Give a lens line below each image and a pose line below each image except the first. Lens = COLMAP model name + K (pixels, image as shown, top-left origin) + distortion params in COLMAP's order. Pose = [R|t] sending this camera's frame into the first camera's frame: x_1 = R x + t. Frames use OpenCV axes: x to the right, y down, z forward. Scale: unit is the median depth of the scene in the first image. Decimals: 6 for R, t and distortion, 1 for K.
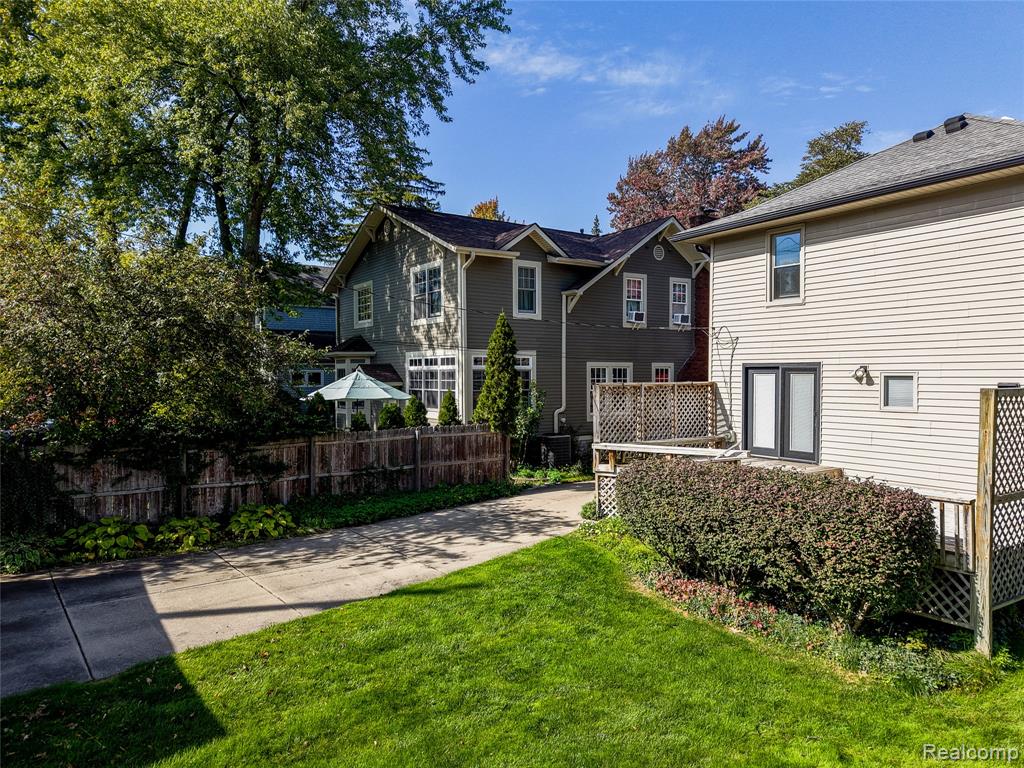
lens RADIAL K [[686.3, 0, 508.1], [0, 686.3, 383.3], [0, 0, 1]] dist [-0.000860, -0.010132]
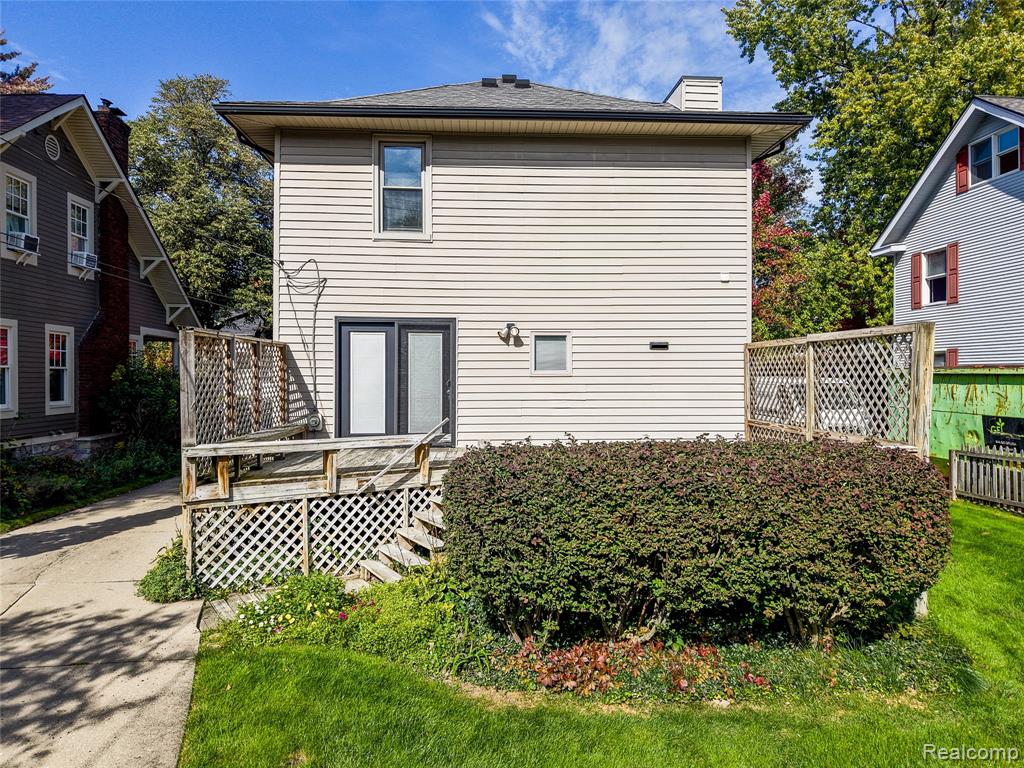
lens RADIAL K [[686.3, 0, 509.5], [0, 686.3, 382.3], [0, 0, 1]] dist [-0.000860, -0.010132]
pose [[0.492173, -0.005100, 0.870483, -0.209675], [0.008875, 0.999960, 0.000840, 0.045602], [-0.870452, 0.007312, 0.492199, 0.590660]]
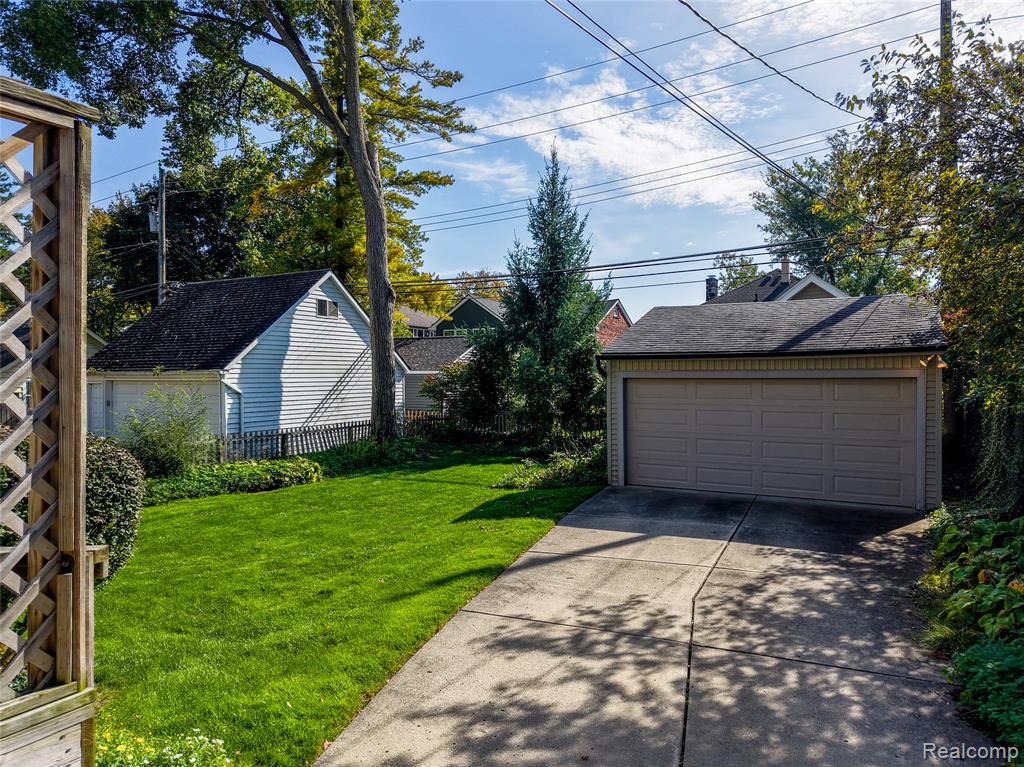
lens RADIAL K [[686.3, 0, 513.1], [0, 686.3, 382.6], [0, 0, 1]] dist [-0.000860, -0.010132]
pose [[-0.890041, 0.014965, -0.455634, 0.121759], [0.014036, 0.999887, 0.005424, 0.058331], [0.455664, -0.001568, -0.890151, 1.269955]]
